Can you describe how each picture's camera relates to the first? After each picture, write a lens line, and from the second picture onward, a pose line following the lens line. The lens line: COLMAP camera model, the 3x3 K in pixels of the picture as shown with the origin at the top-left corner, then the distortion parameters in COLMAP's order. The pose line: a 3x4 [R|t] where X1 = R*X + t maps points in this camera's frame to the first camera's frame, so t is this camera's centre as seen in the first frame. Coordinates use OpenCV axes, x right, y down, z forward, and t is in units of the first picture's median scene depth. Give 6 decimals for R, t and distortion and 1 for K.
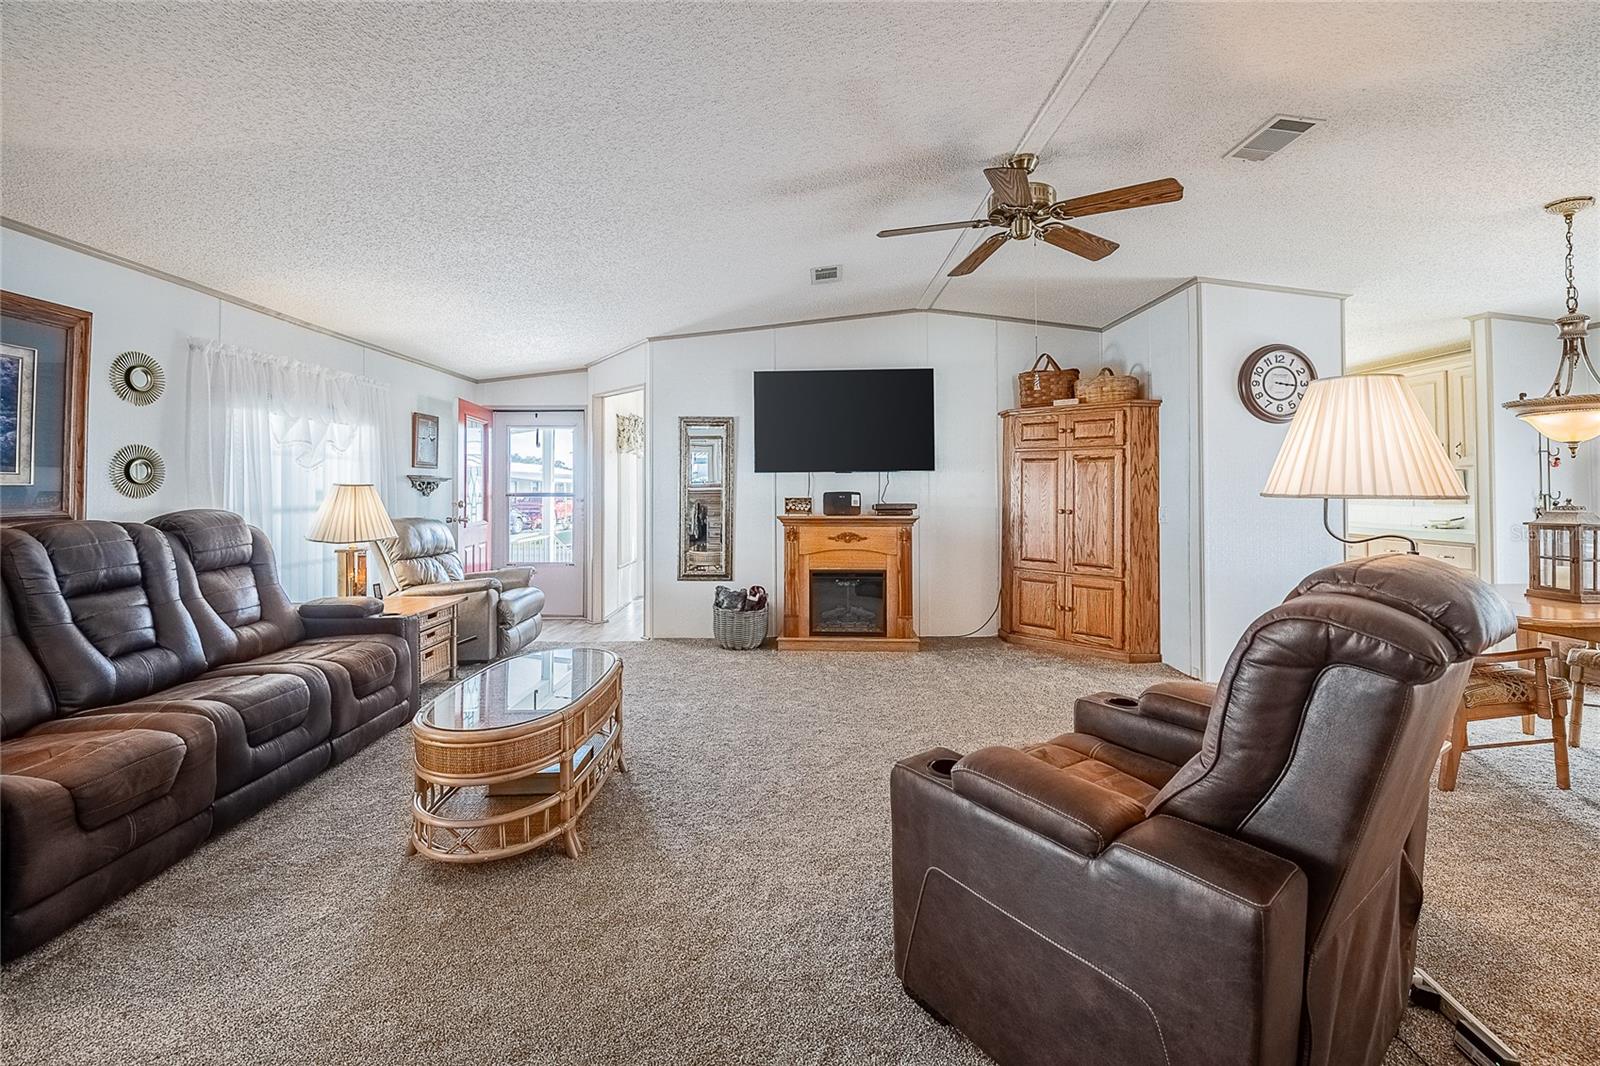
lens RADIAL K [[658.4, 0, 815.4], [0, 658.4, 483.5], [0, 0, 1]] dist [-0.009385, -0.000331]
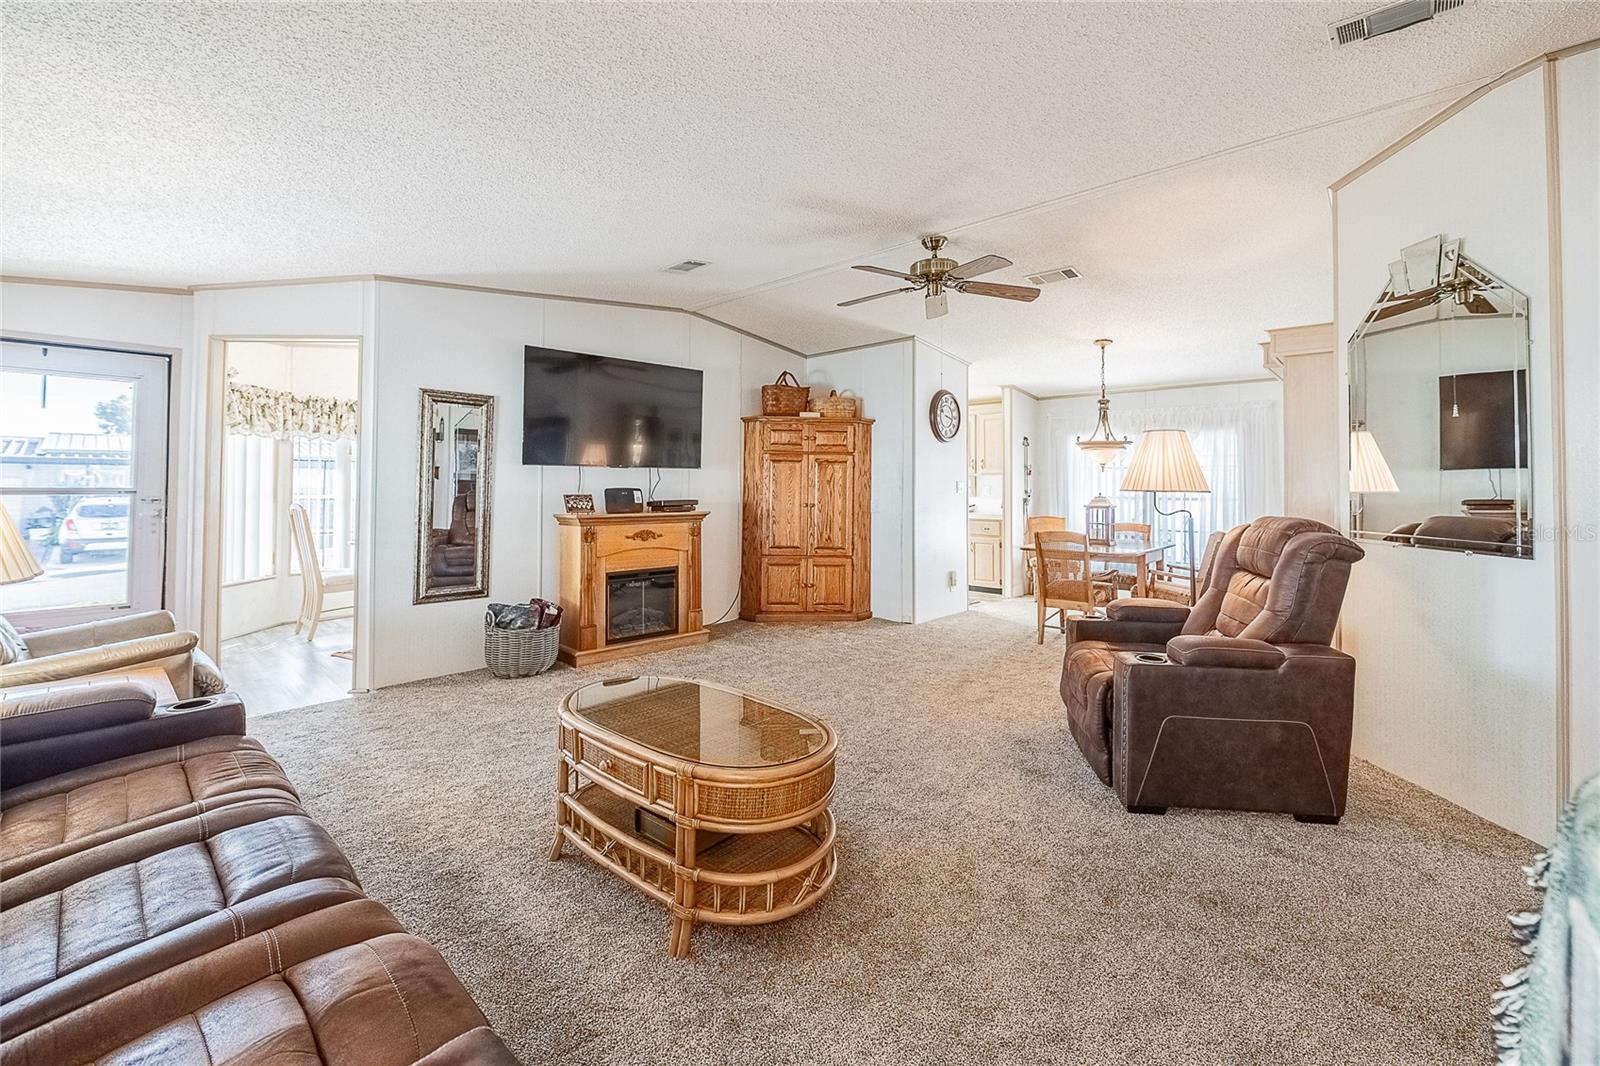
lens RADIAL K [[658.4, 0, 826.8], [0, 658.4, 477.5], [0, 0, 1]] dist [-0.009385, -0.000331]
pose [[0.677042, 0.015343, 0.735784, -0.477869], [-0.011564, 0.999881, -0.010209, 0.003999], [-0.735853, -0.001597, 0.677139, 0.153761]]
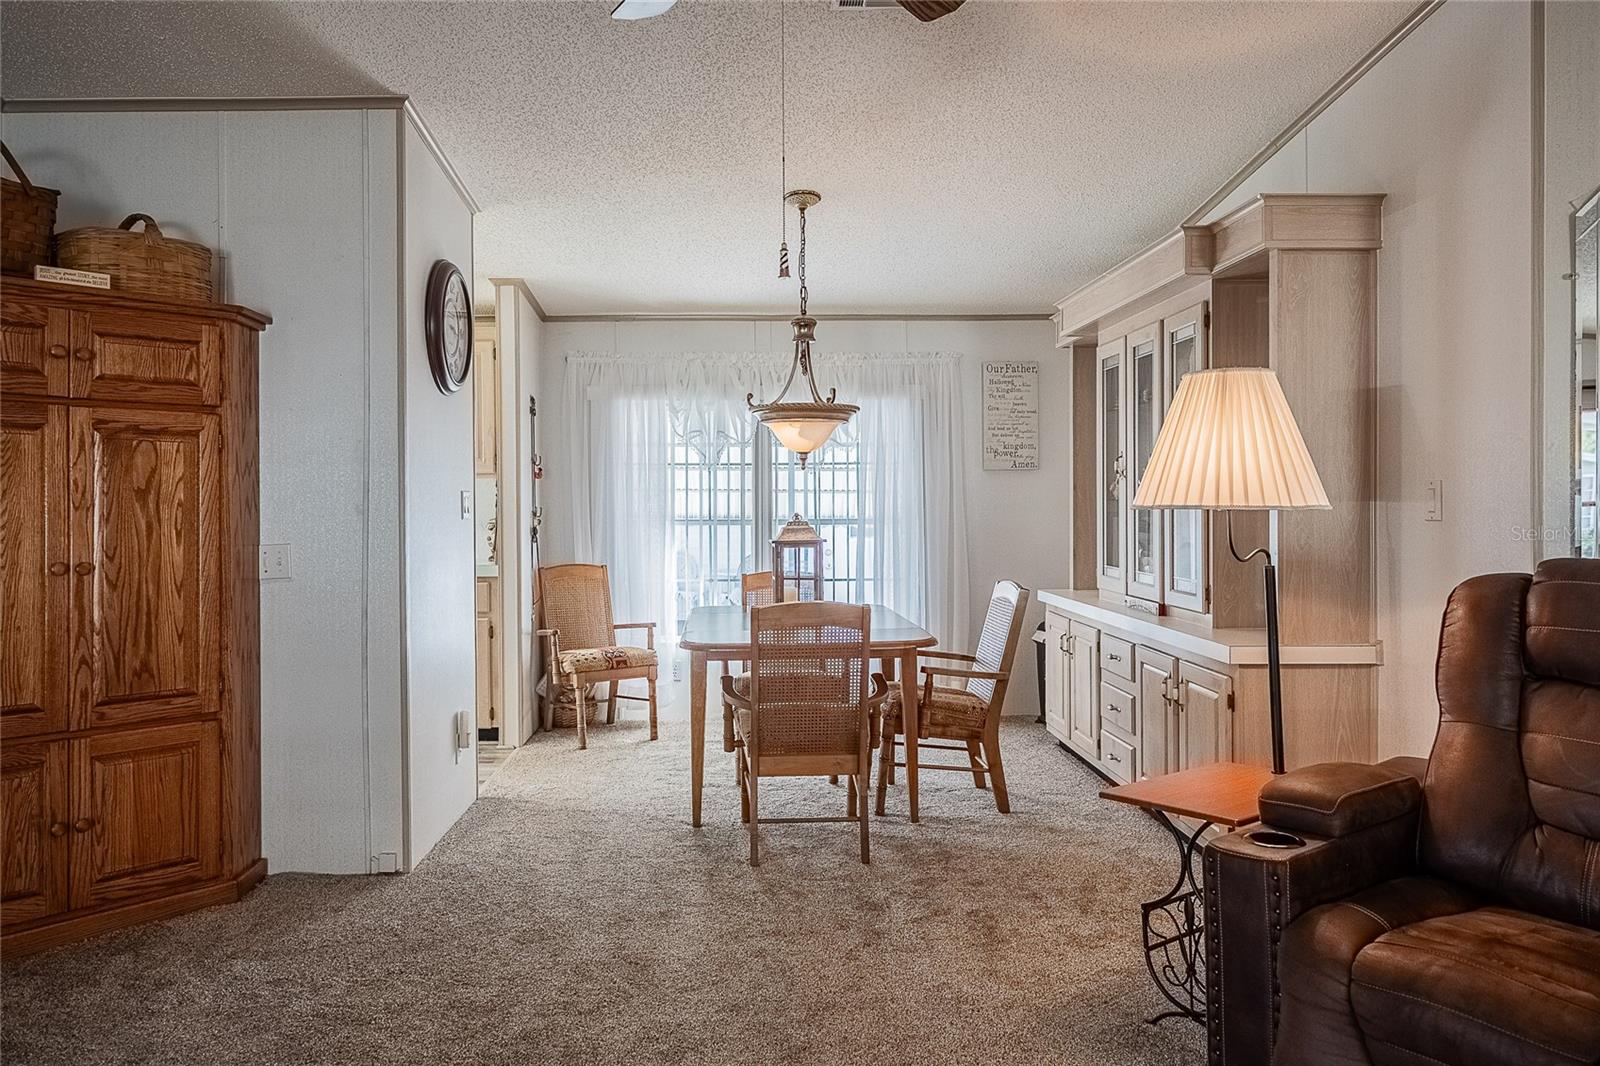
lens RADIAL K [[1103.6, 0, 753.2], [0, 1103.6, 501.4], [0, 0, 1]] dist [-0.008987, -0.005148]
pose [[0.007468, 0.002064, 0.999970, -0.238999], [0.000053, 0.999998, -0.002064, 0.005658], [-0.999972, 0.000068, 0.007468, 0.595151]]
